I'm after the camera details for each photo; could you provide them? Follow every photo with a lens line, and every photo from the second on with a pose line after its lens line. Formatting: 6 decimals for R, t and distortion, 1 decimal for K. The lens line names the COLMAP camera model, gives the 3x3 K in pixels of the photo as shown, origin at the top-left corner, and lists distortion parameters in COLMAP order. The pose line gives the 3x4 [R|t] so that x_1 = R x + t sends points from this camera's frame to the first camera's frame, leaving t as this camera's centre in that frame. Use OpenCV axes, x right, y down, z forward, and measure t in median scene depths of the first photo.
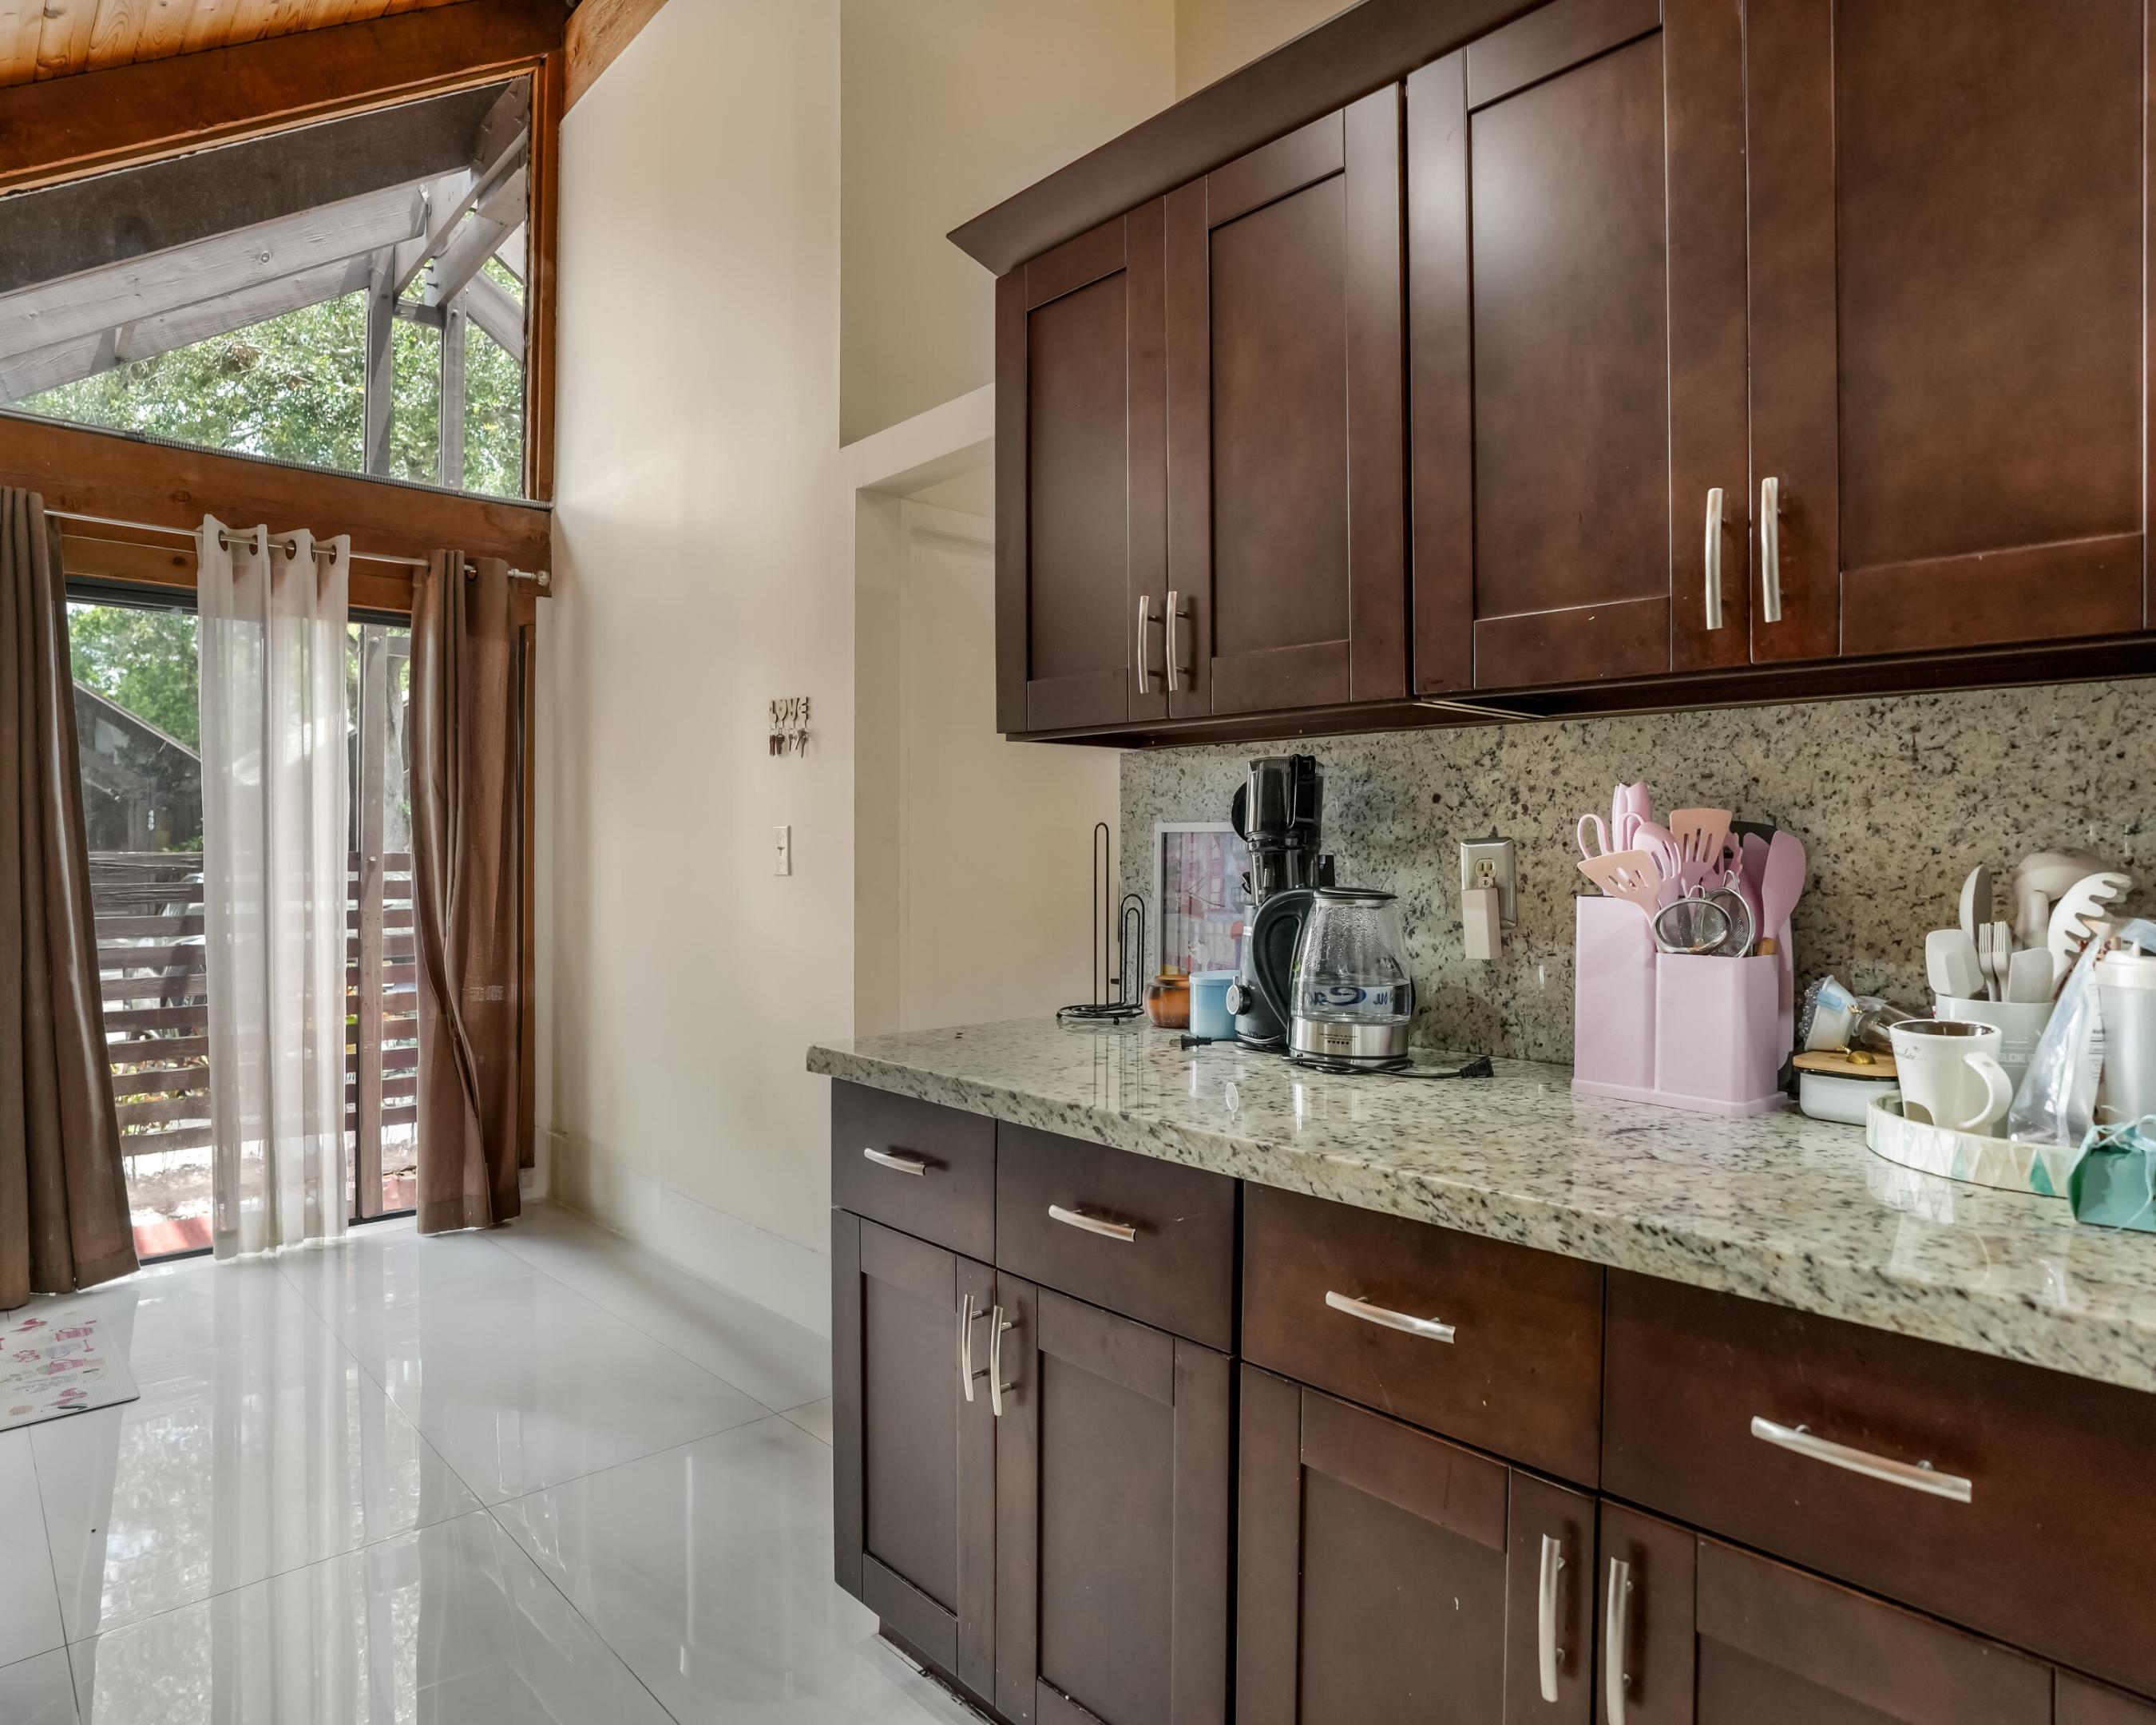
lens RADIAL K [[1248.1, 0, 1082.1], [0, 1248.1, 859.0], [0, 0, 1]] dist [-0.068372, 0.029642]
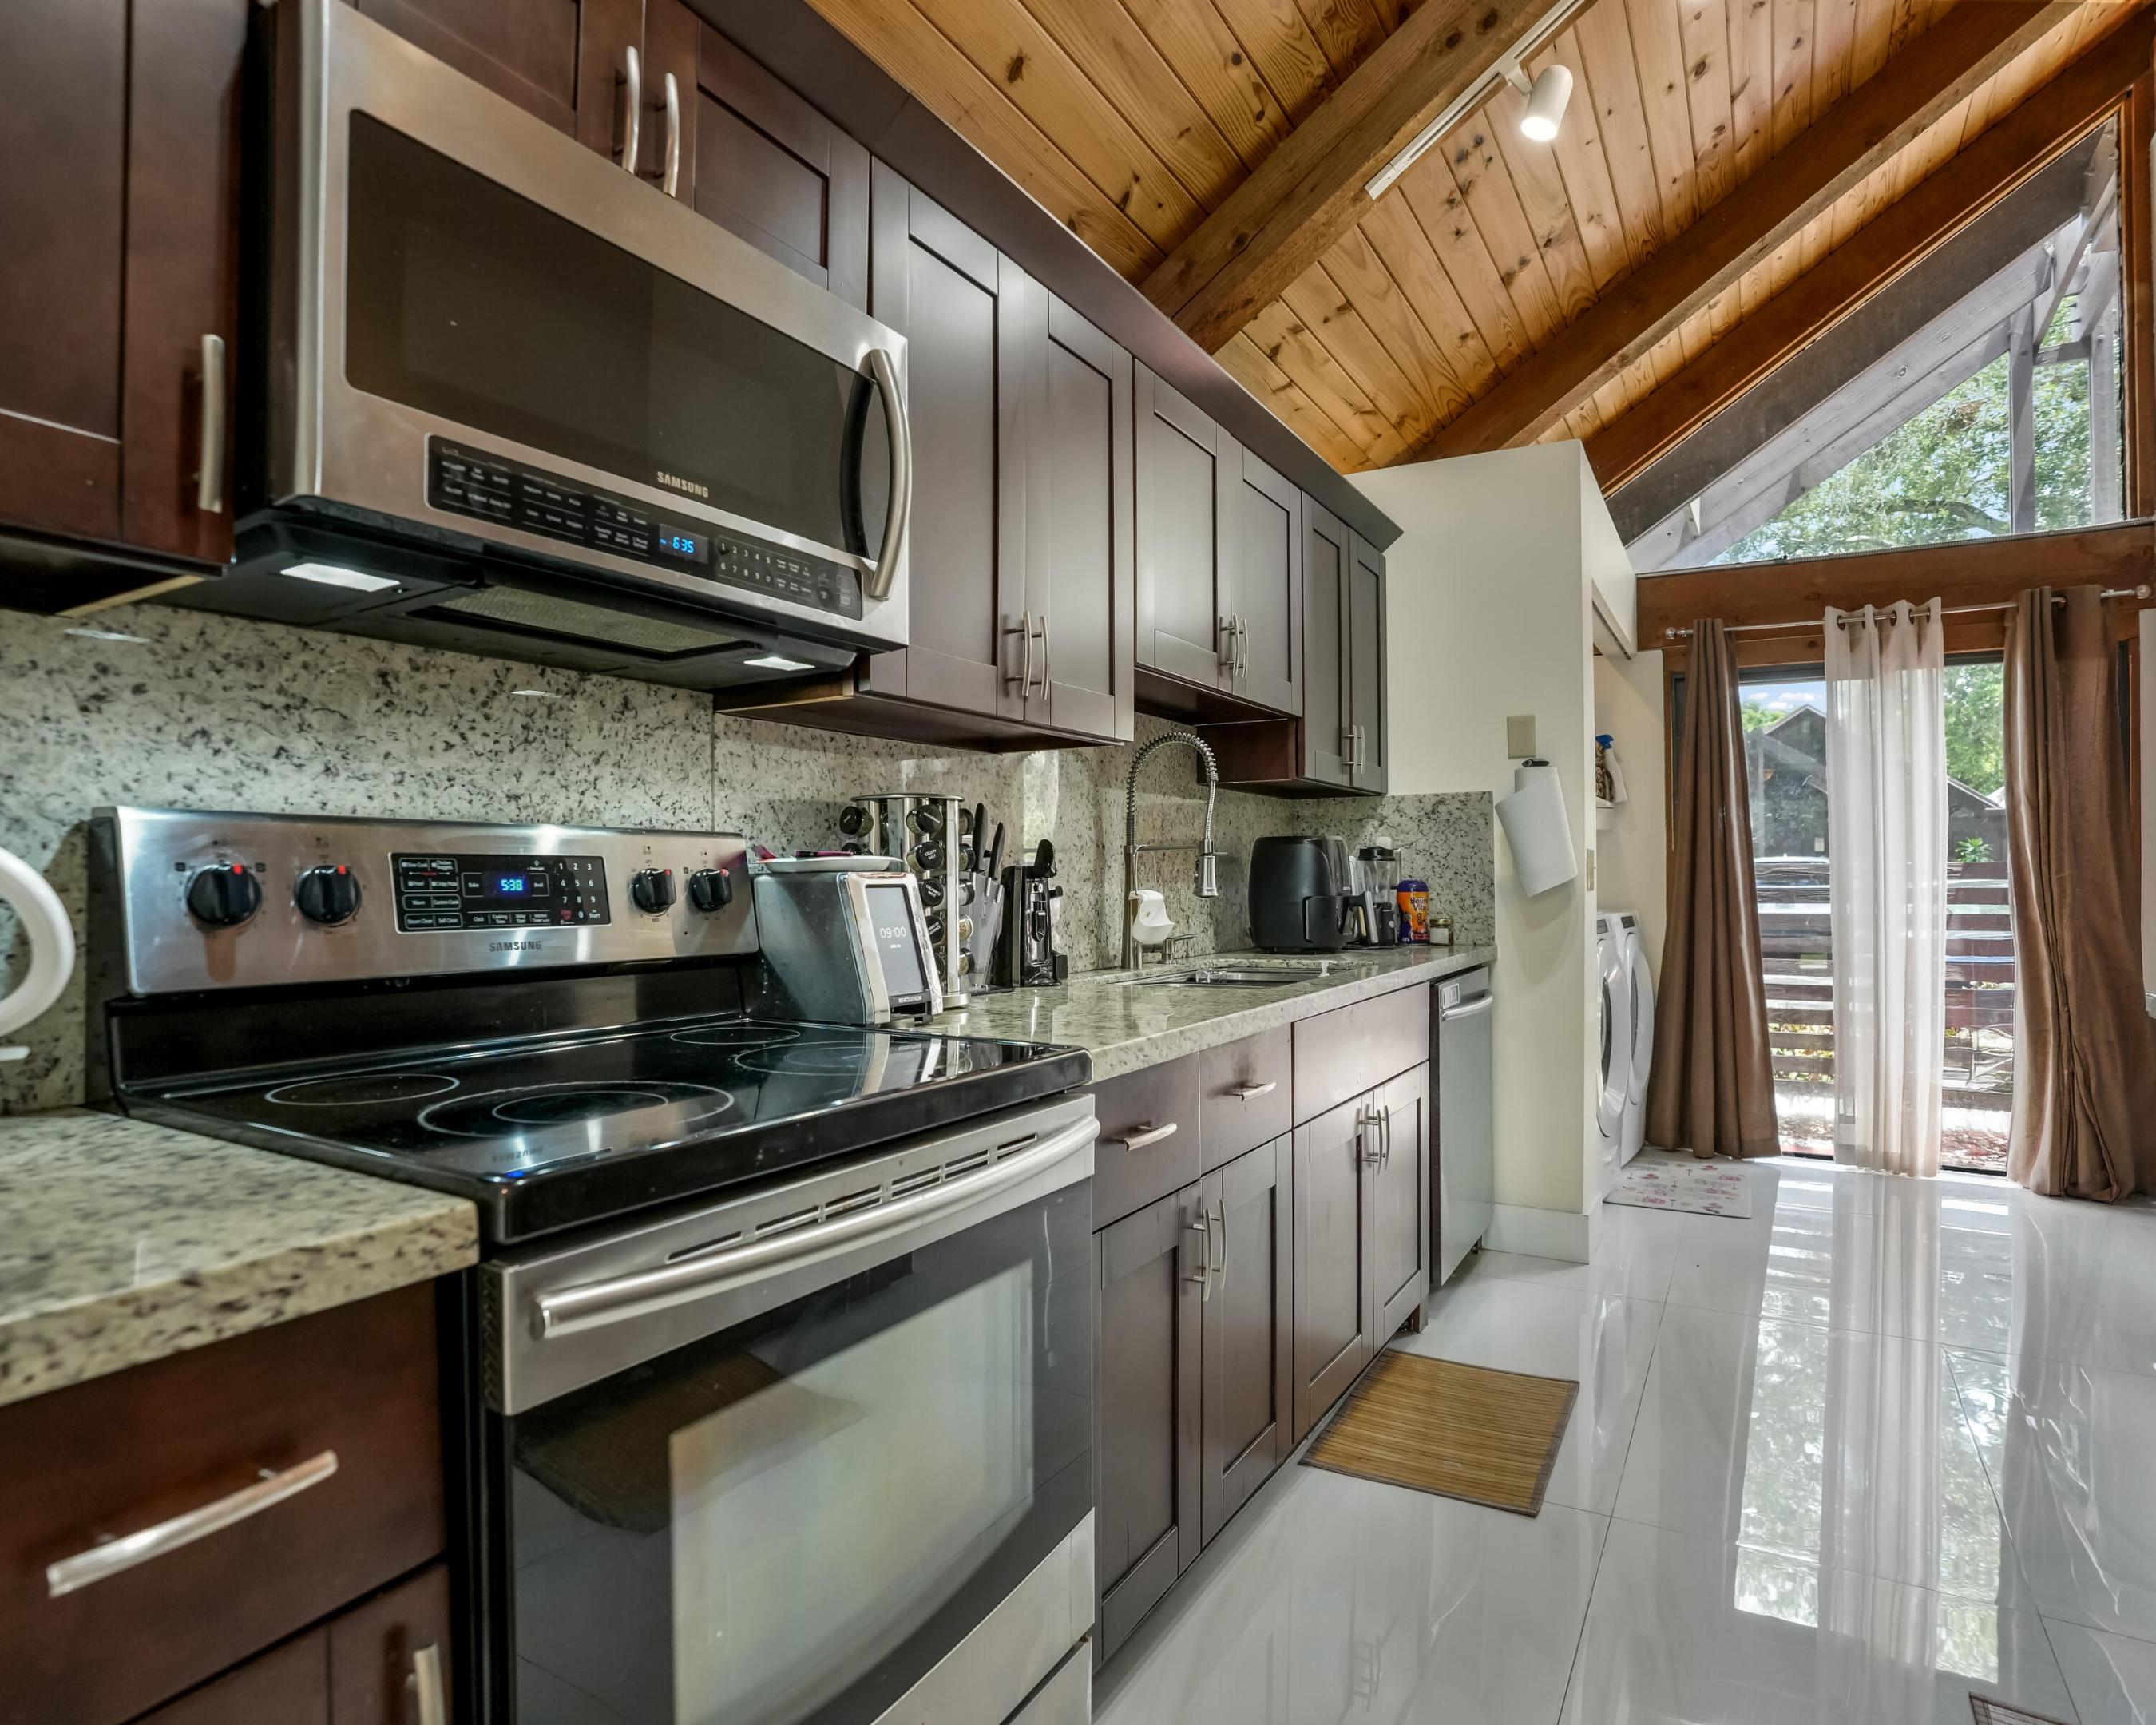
lens RADIAL K [[1212.2, 0, 1073.6], [0, 1212.2, 872.3], [0, 0, 1]] dist [-0.069296, 0.025065]
pose [[0.273731, -0.005935, -0.961788, 0.270368], [-0.007828, 0.999934, -0.008398, 0.025385], [0.961775, 0.009827, 0.273666, -0.143585]]
